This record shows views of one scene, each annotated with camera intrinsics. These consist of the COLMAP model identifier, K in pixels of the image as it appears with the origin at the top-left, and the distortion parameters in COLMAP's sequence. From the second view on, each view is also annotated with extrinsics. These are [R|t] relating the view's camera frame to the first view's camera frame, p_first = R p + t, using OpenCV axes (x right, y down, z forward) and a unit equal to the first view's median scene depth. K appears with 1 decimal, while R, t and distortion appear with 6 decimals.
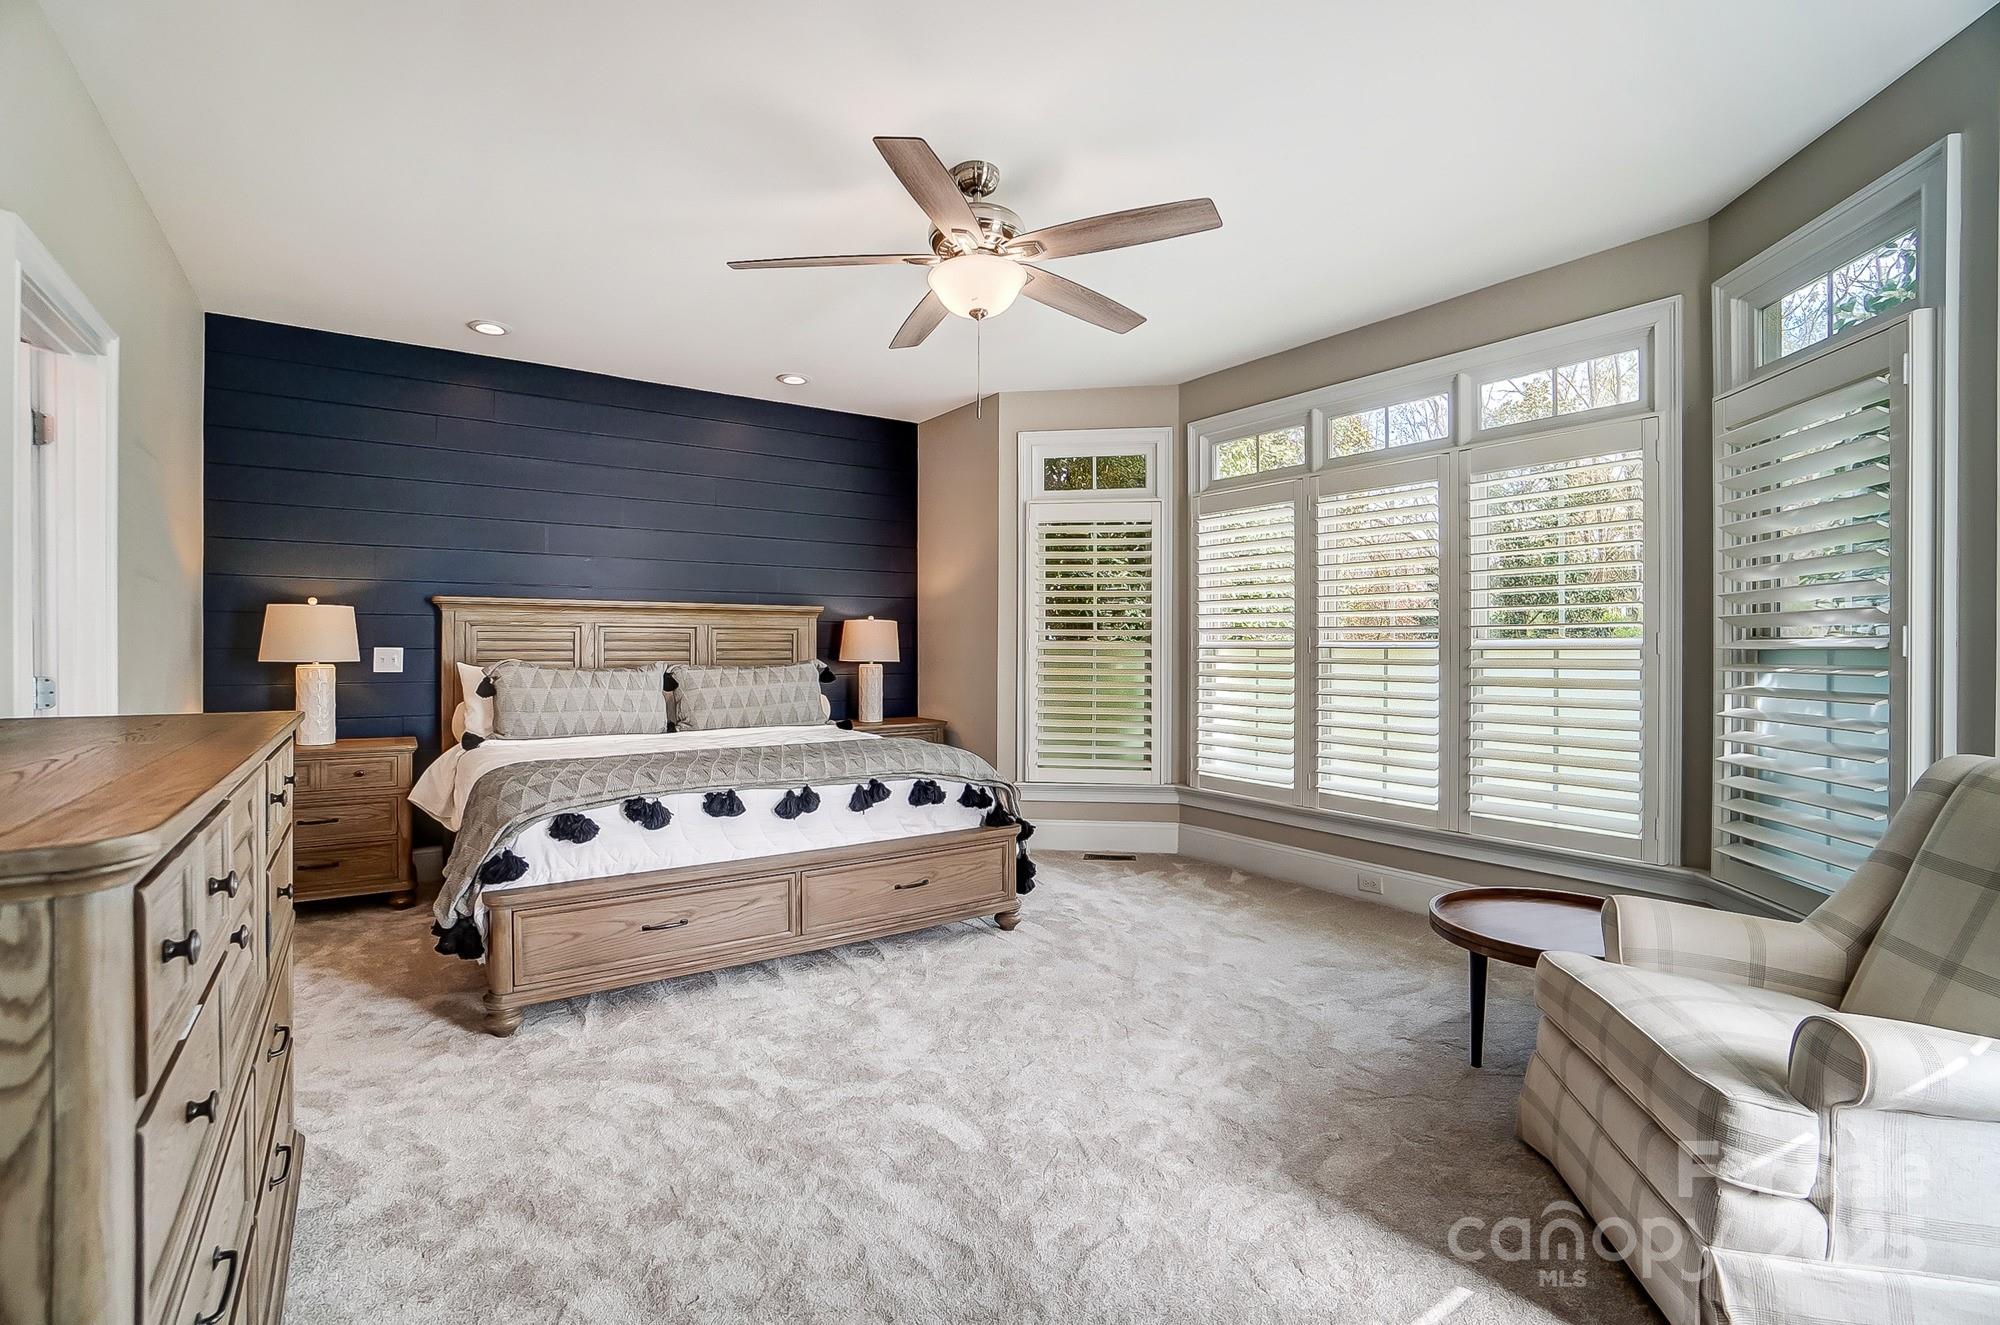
lens RADIAL K [[913.9, 0, 995.4], [0, 913.9, 660.6], [0, 0, 1]] dist [-0.000844, 0.000183]
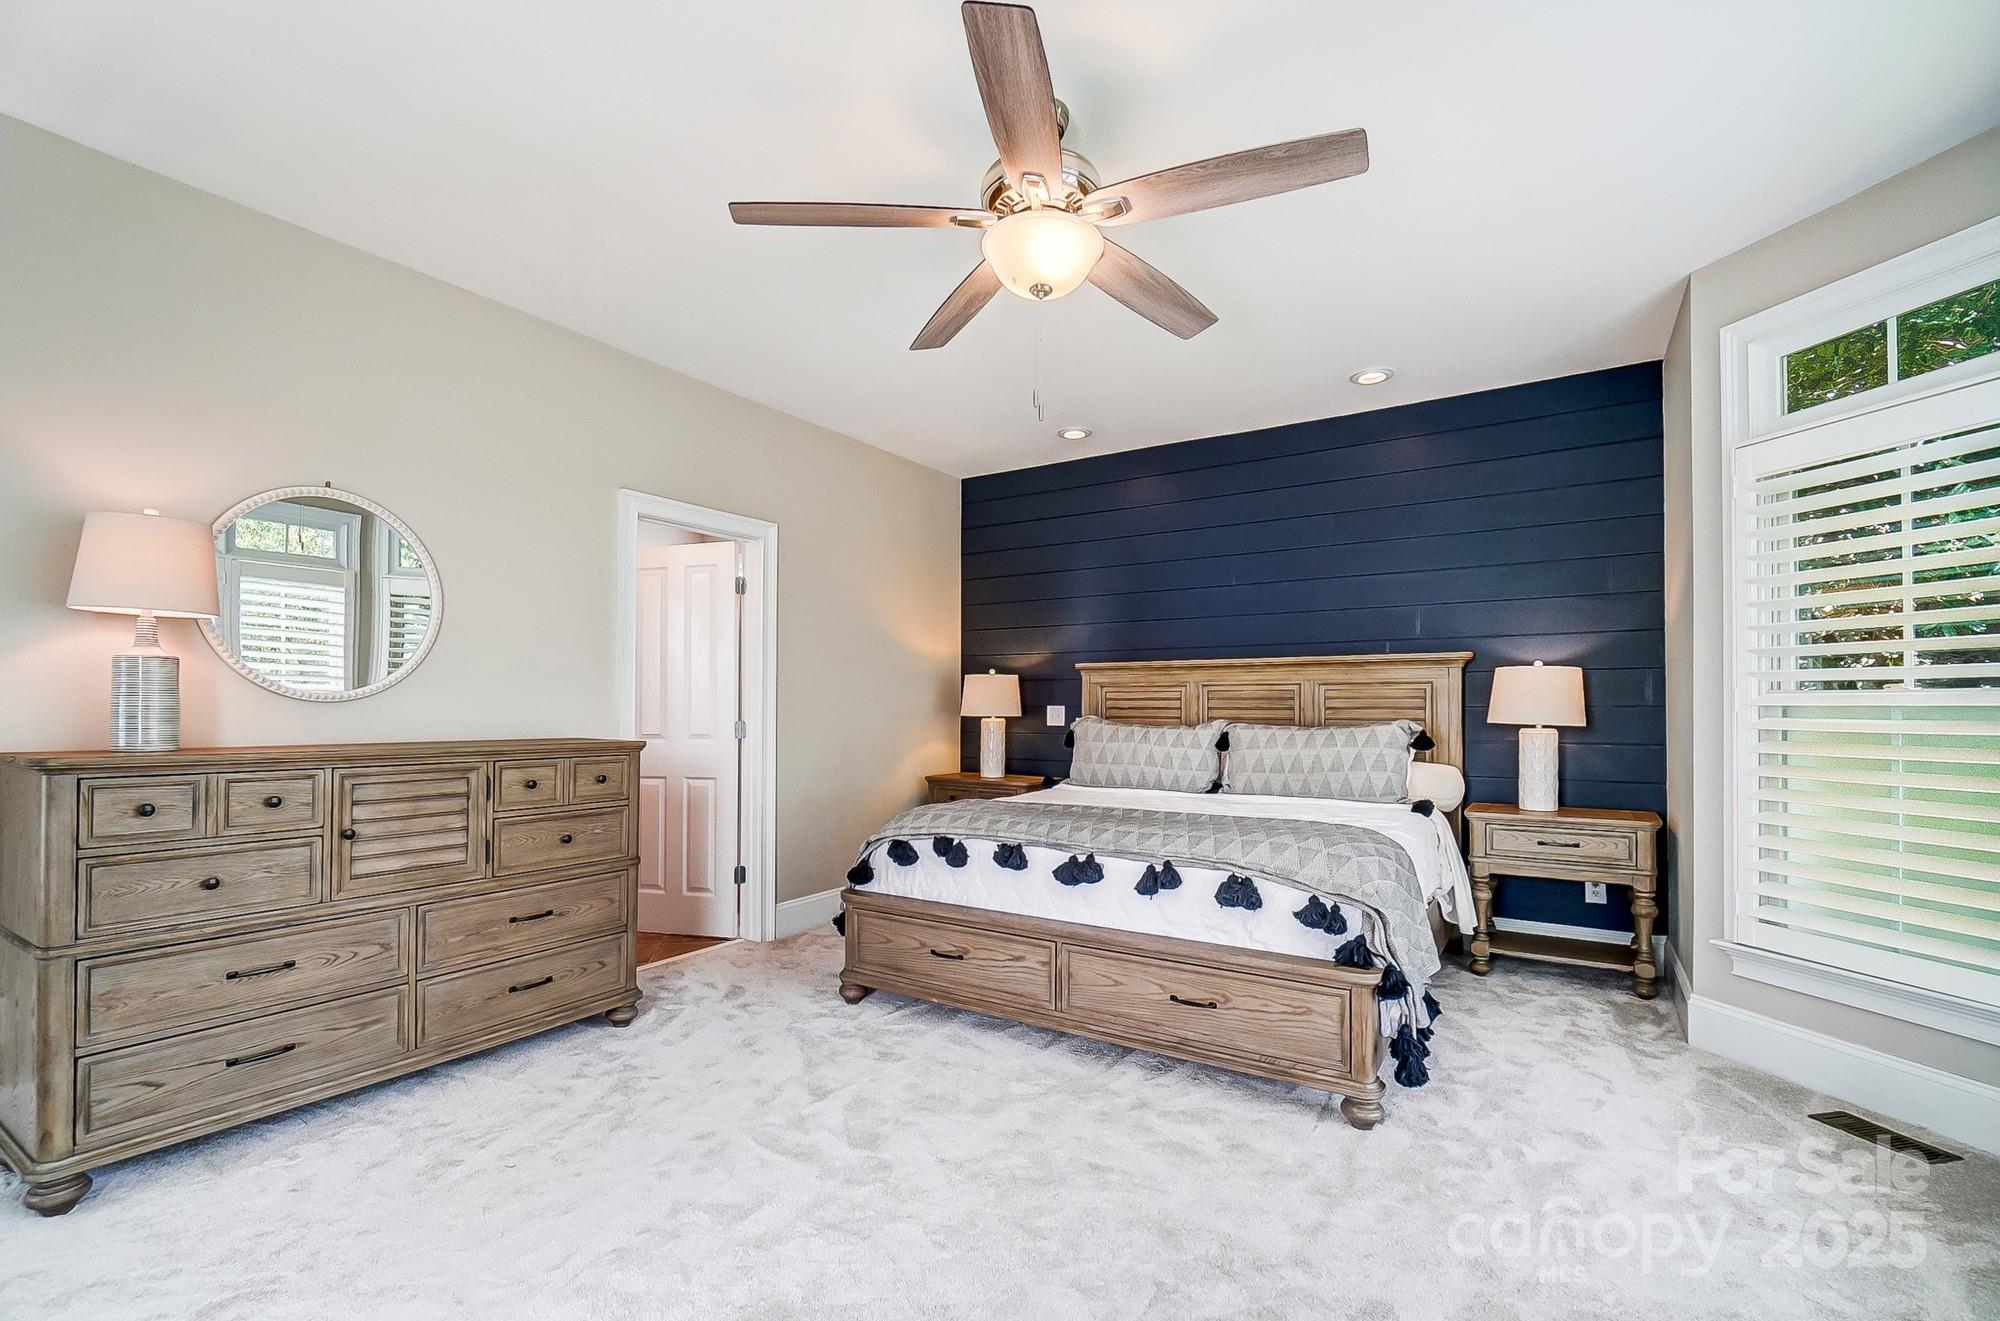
lens RADIAL K [[913.9, 0, 943.3], [0, 913.9, 689.6], [0, 0, 1]] dist [-0.000844, 0.000183]
pose [[0.343667, -0.020619, -0.938865, 0.534030], [-0.012930, 0.999560, -0.026685, -0.001228], [0.939003, 0.021310, 0.343249, 0.478031]]
